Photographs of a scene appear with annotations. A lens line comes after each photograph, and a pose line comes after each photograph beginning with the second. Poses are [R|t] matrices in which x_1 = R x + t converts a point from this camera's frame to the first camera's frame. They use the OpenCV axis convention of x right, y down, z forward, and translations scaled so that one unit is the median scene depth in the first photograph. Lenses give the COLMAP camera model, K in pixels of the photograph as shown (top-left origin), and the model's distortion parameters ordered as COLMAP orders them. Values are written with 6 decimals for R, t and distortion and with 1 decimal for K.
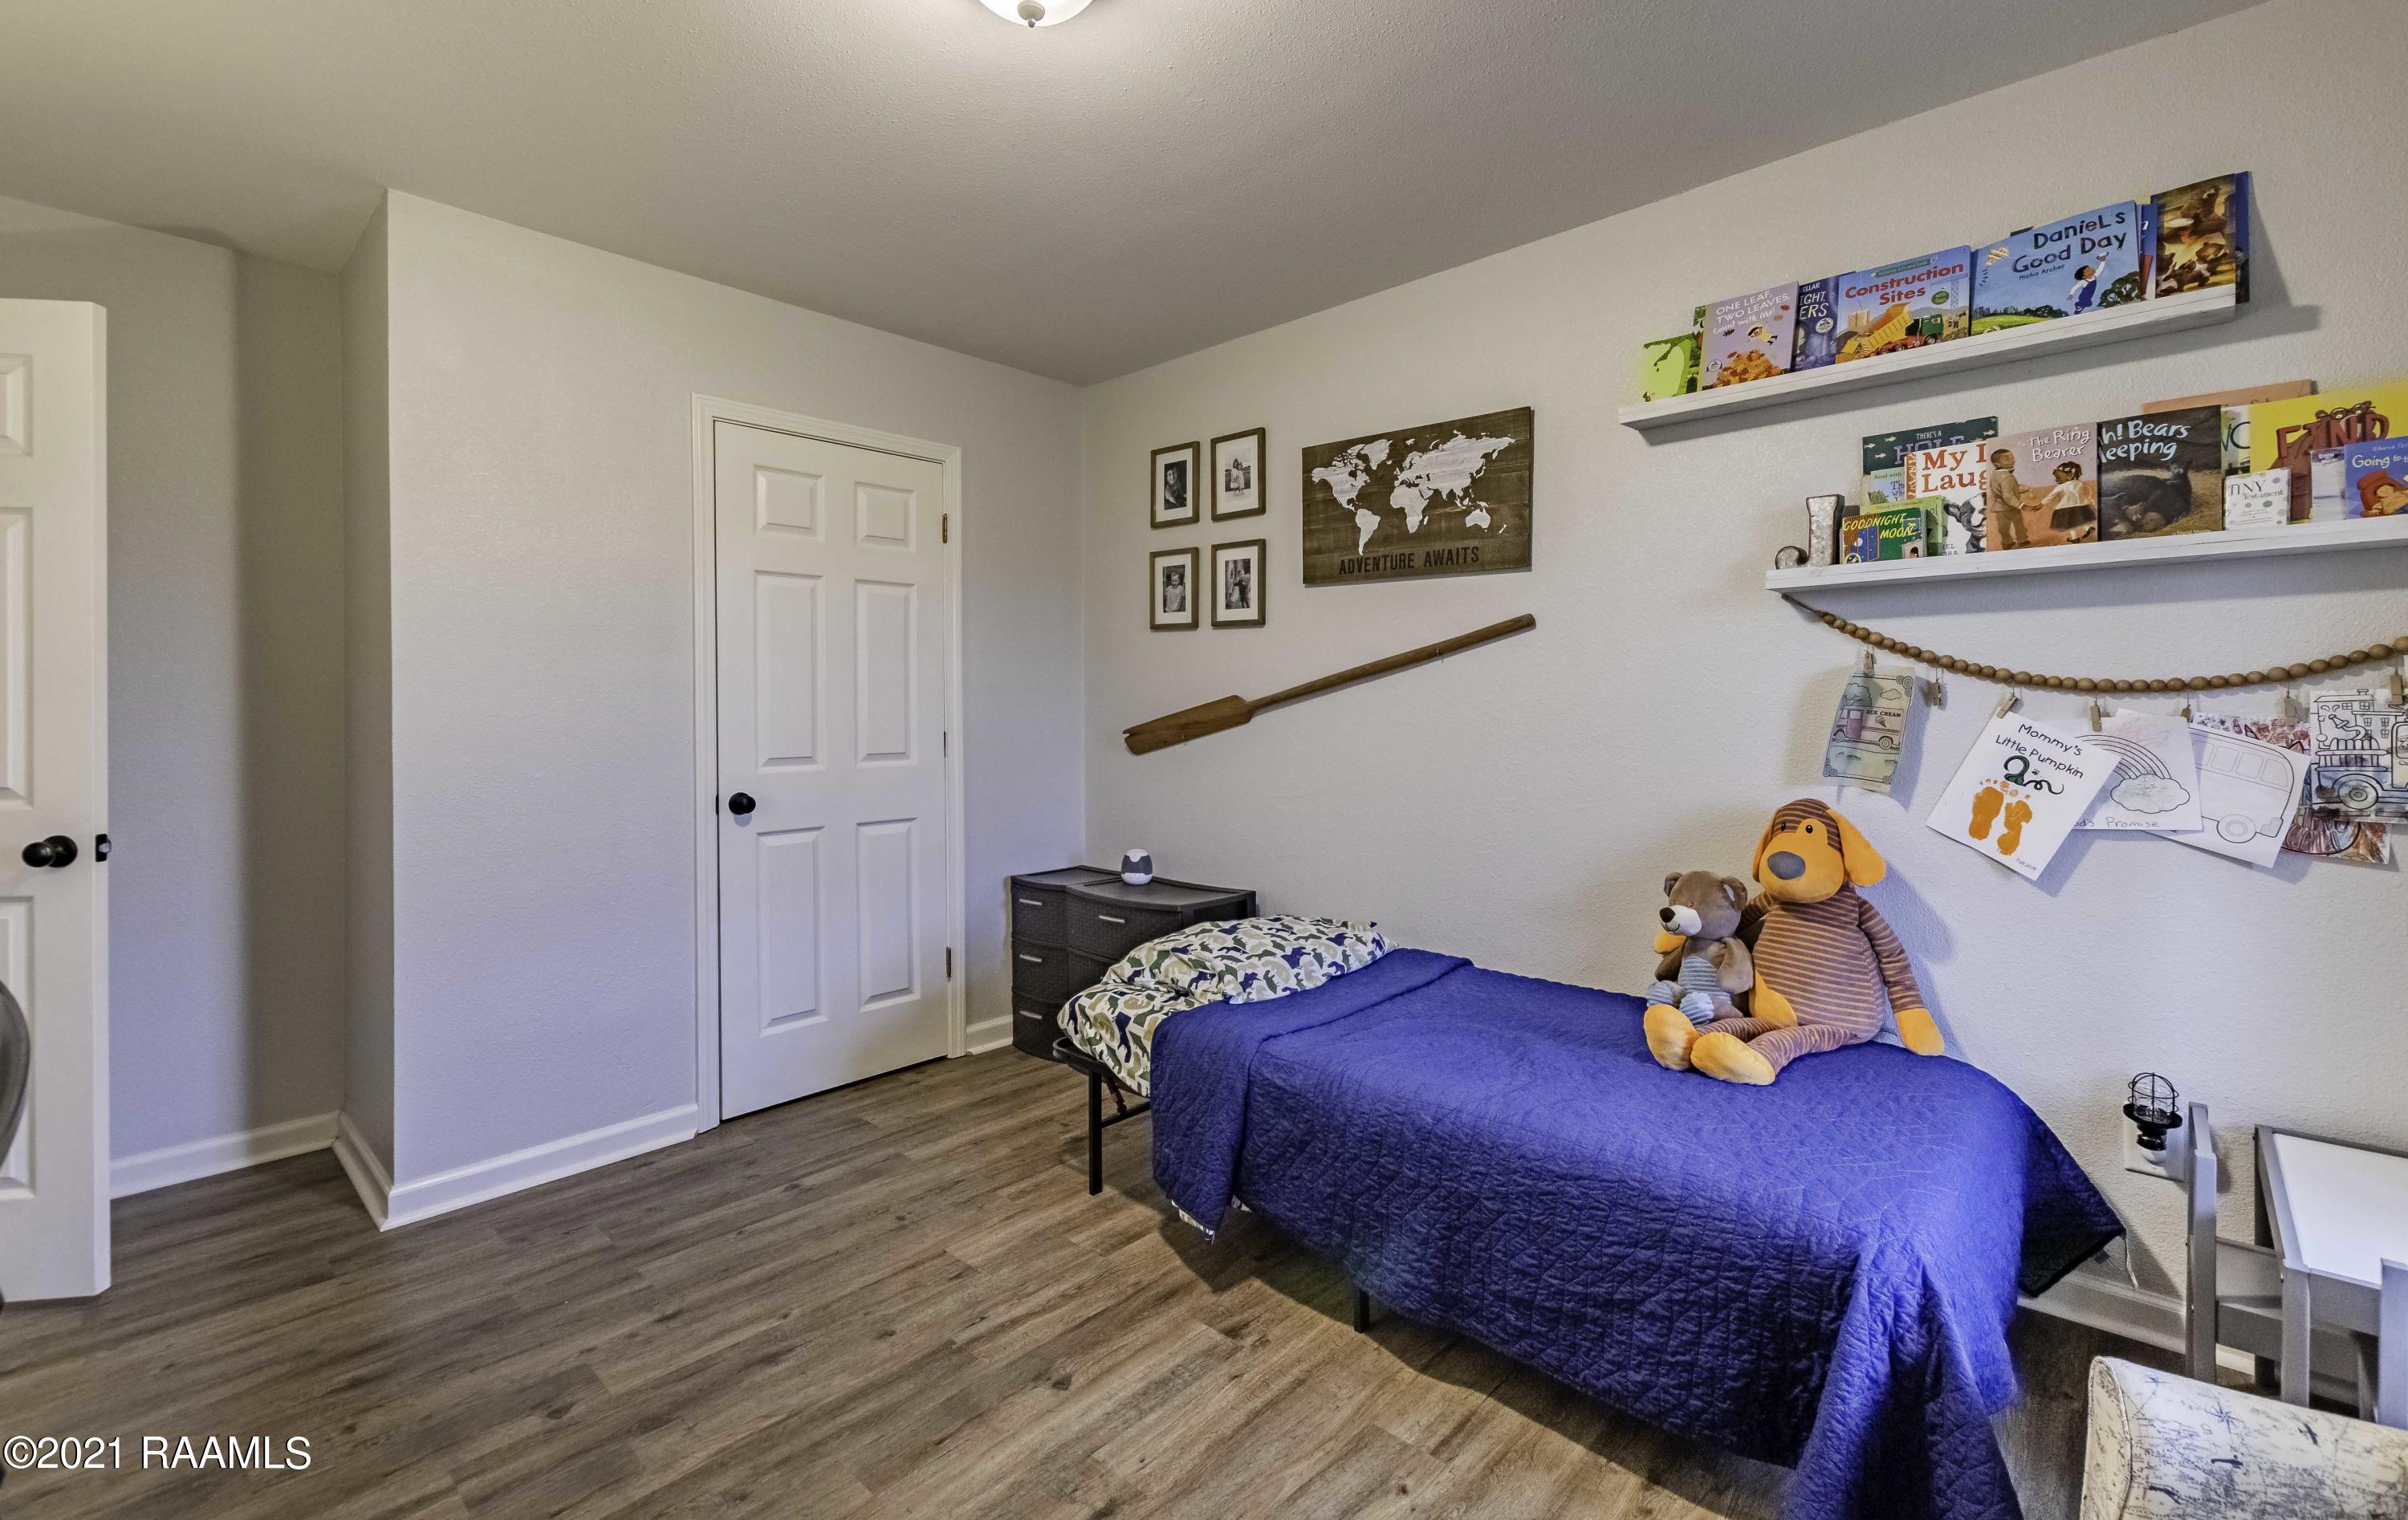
lens RADIAL K [[1039.9, 0, 1208.4], [0, 1039.9, 709.4], [0, 0, 1]] dist [0.002575, -0.000123]
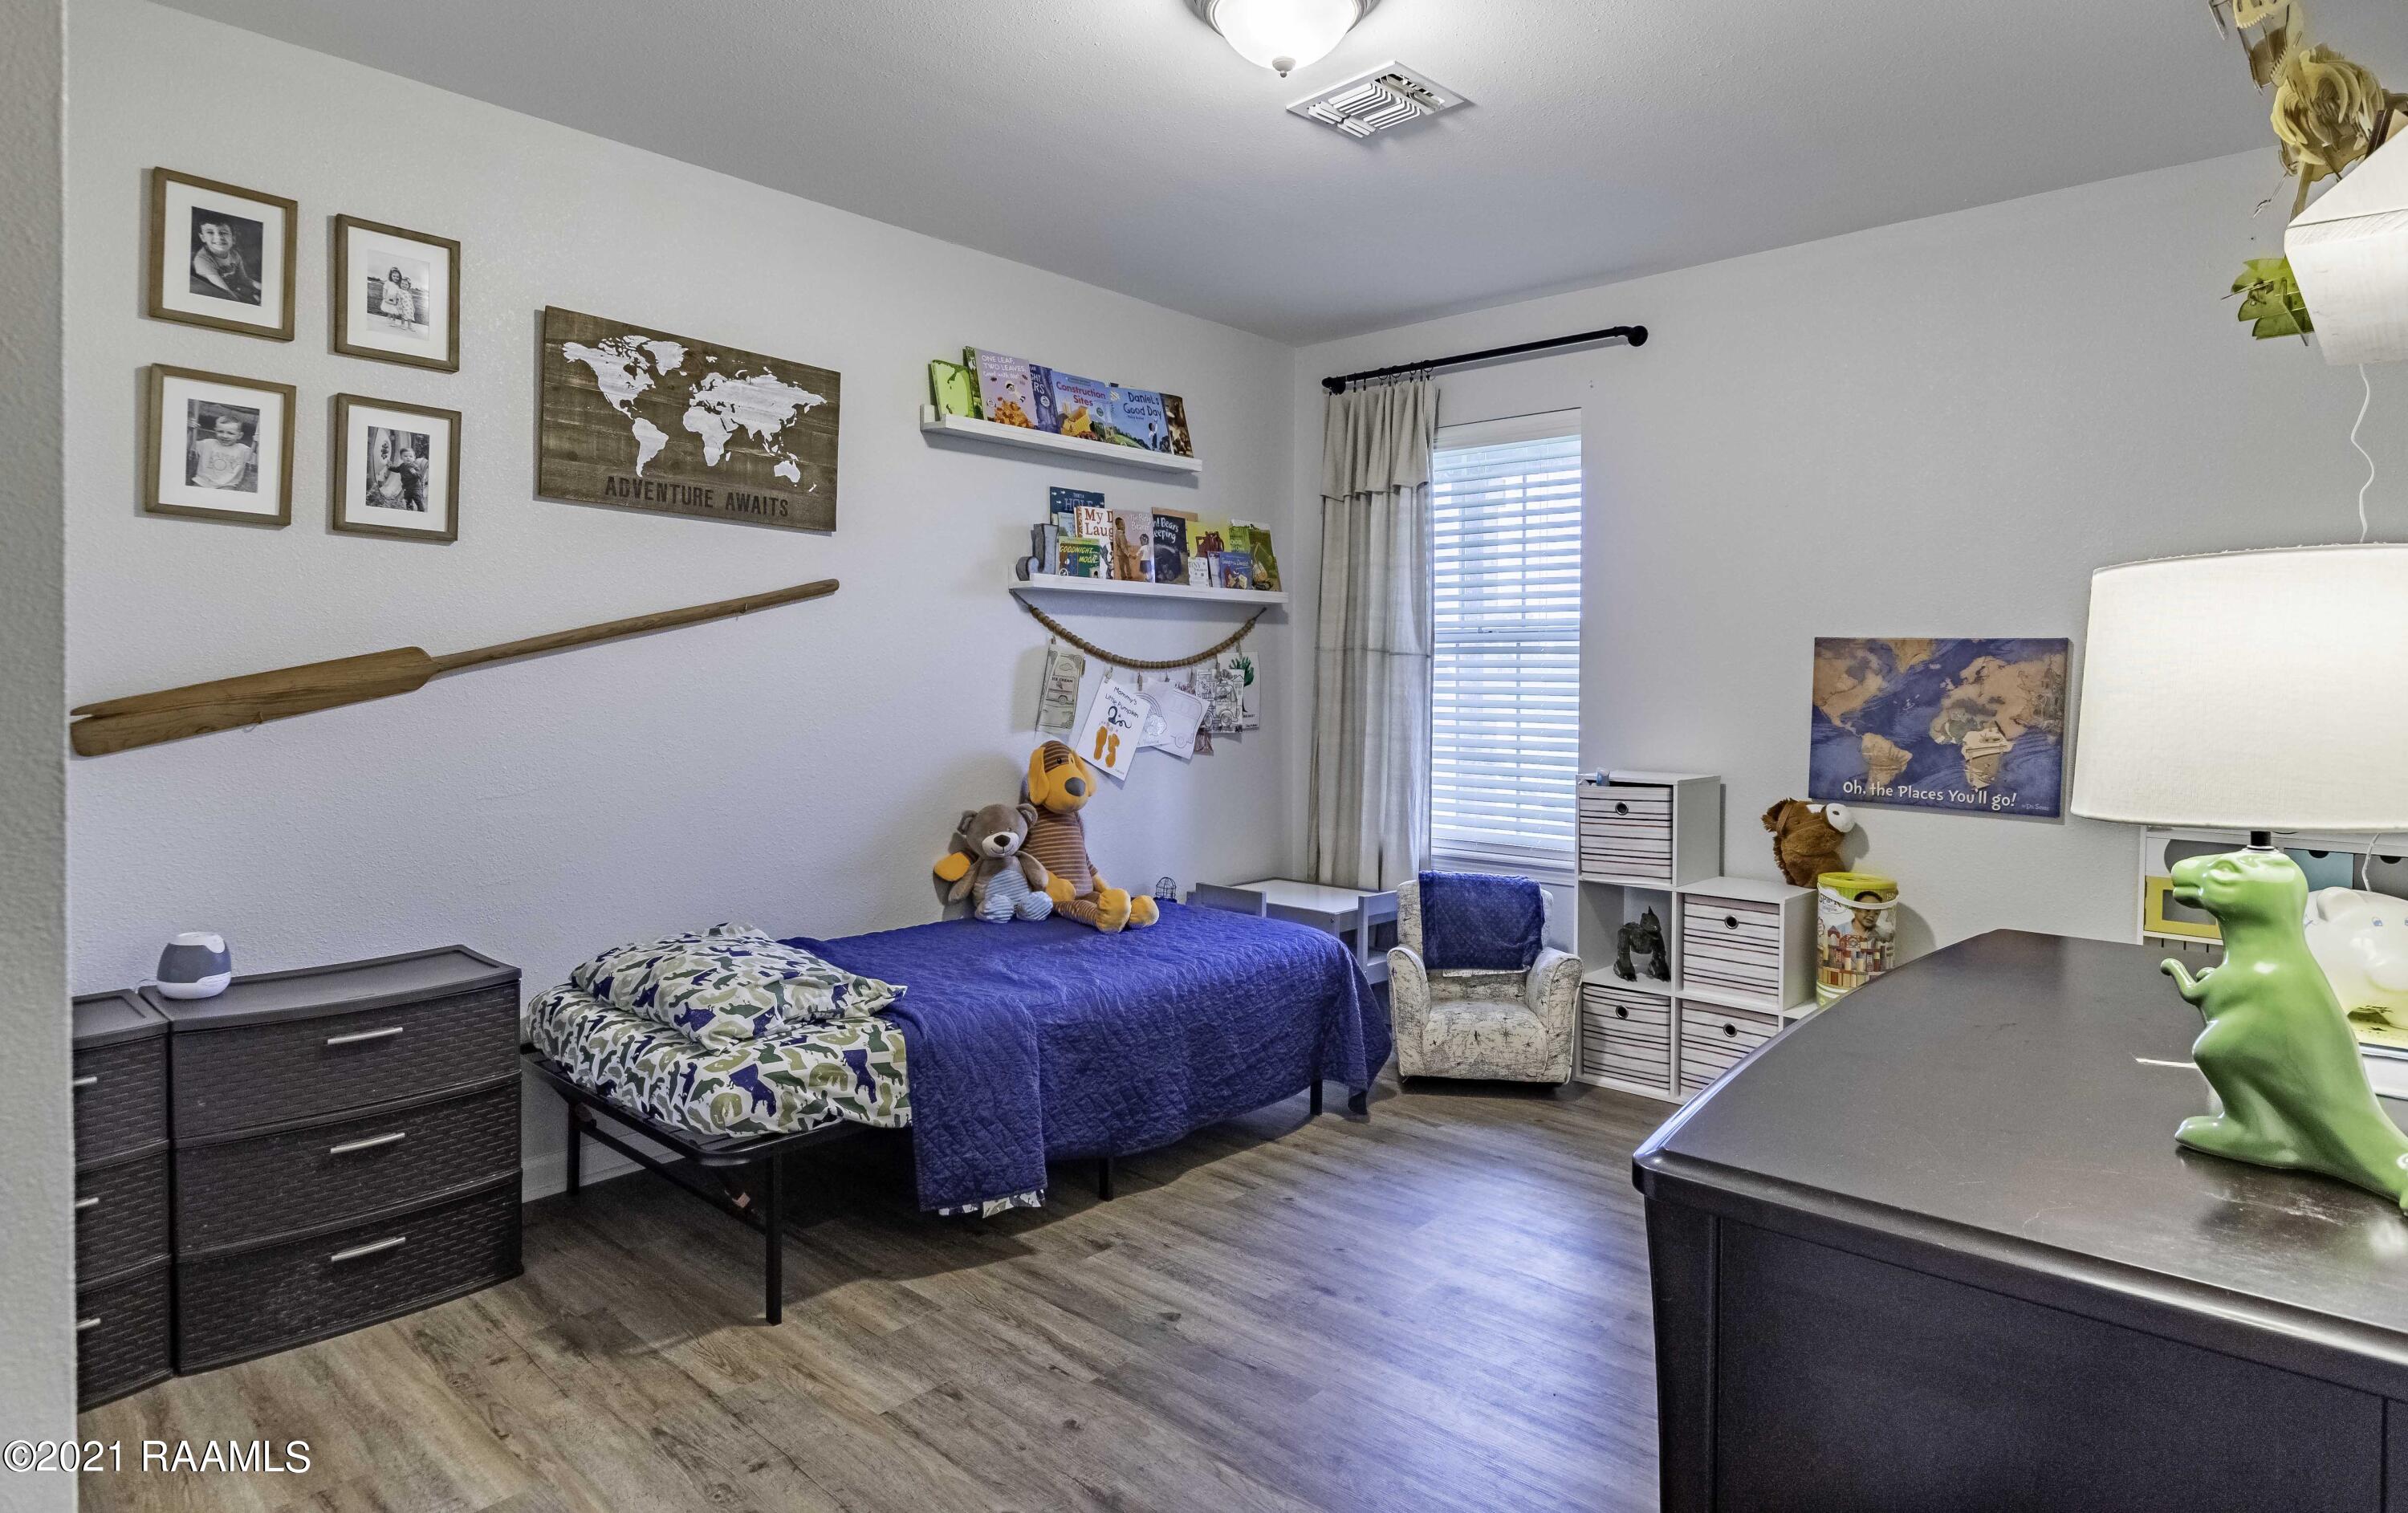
lens RADIAL K [[1337.3, 0, 1207.3], [0, 1337.3, 700.3], [0, 0, 1]] dist [-0.001941, -0.000761]
pose [[-0.011312, -0.010659, 0.999879, -1.037399], [-0.005319, 0.999930, 0.010600, 0.009818], [-0.999922, -0.005198, -0.011368, 0.689728]]
